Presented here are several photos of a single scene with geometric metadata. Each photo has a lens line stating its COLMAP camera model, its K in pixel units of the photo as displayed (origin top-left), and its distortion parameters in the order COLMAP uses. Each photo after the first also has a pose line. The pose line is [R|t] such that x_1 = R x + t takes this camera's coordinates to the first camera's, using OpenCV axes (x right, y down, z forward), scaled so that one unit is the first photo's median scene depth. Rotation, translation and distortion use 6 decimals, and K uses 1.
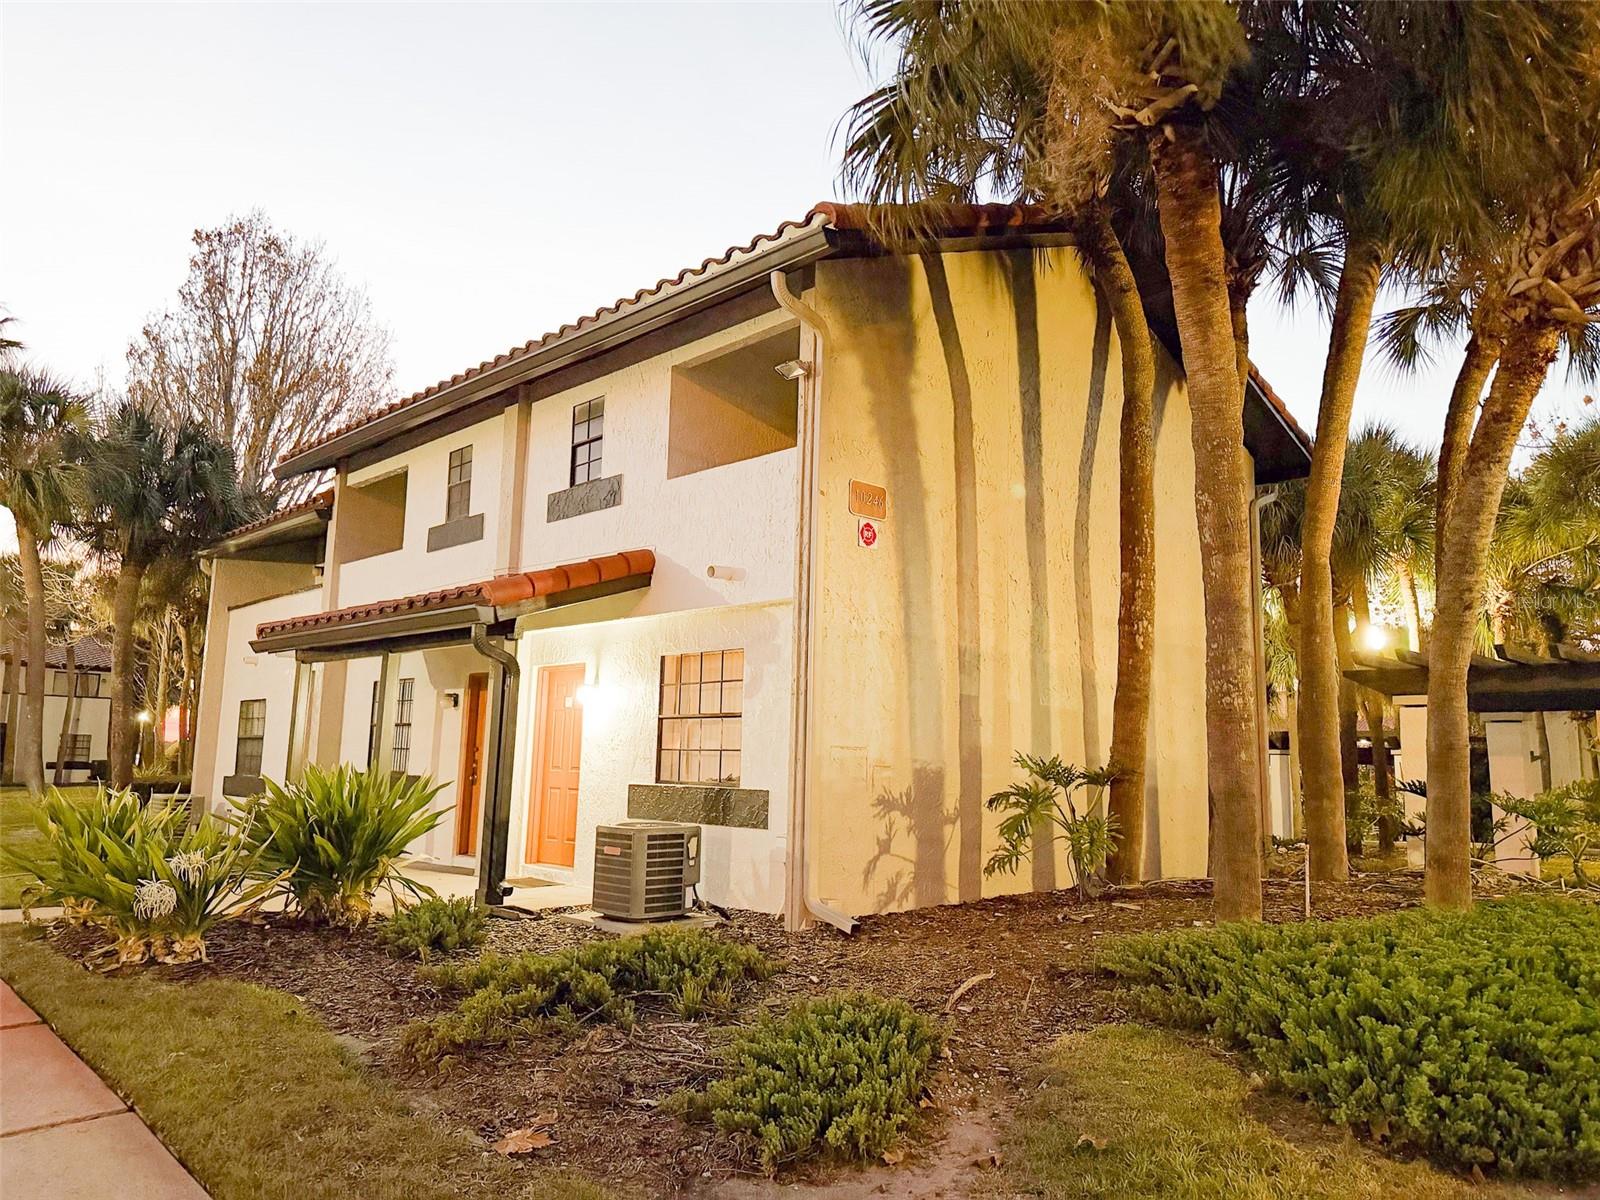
lens RADIAL K [[1118.0, 0, 798.5], [0, 1118.0, 584.9], [0, 0, 1]] dist [0.038550, -0.008404]
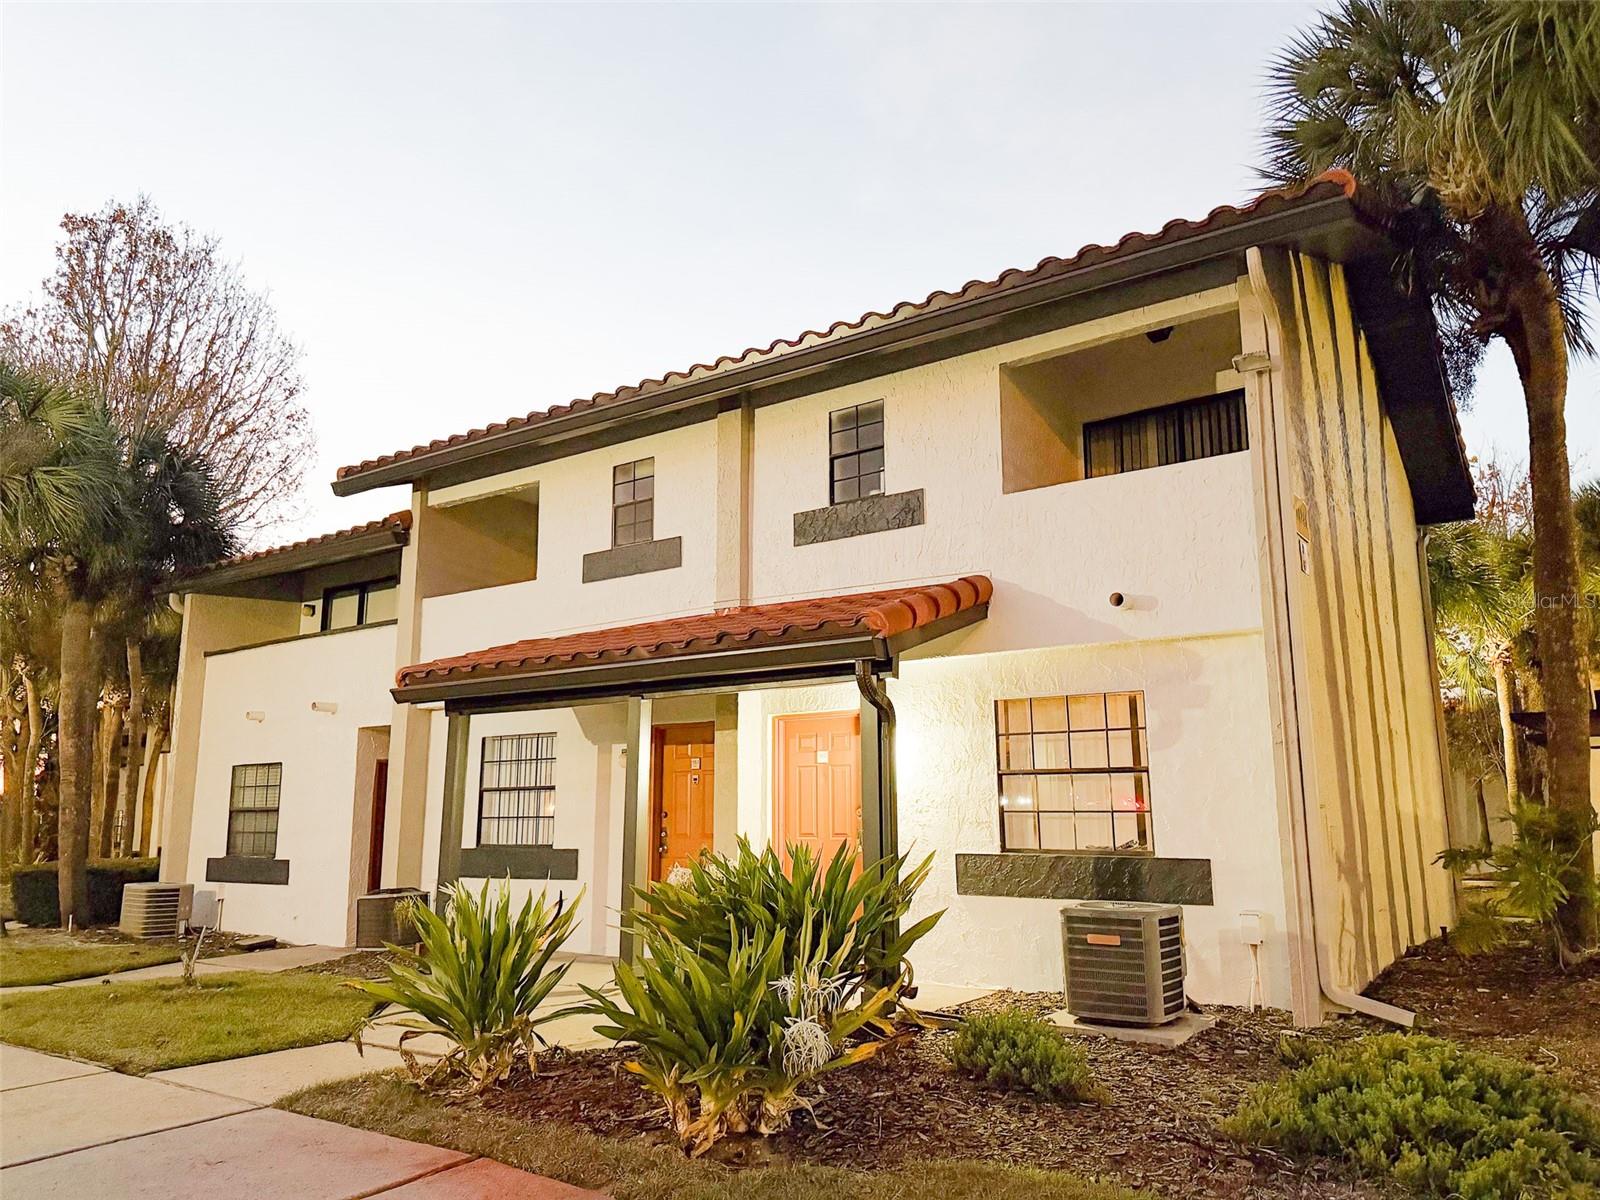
lens RADIAL K [[1118.0, 0, 805.2], [0, 1118.0, 599.4], [0, 0, 1]] dist [0.038550, -0.008404]
pose [[0.982336, 0.007821, 0.186964, -0.376861], [-0.001547, 0.999431, -0.033683, 0.013577], [-0.187121, 0.032799, 0.981789, 0.166265]]
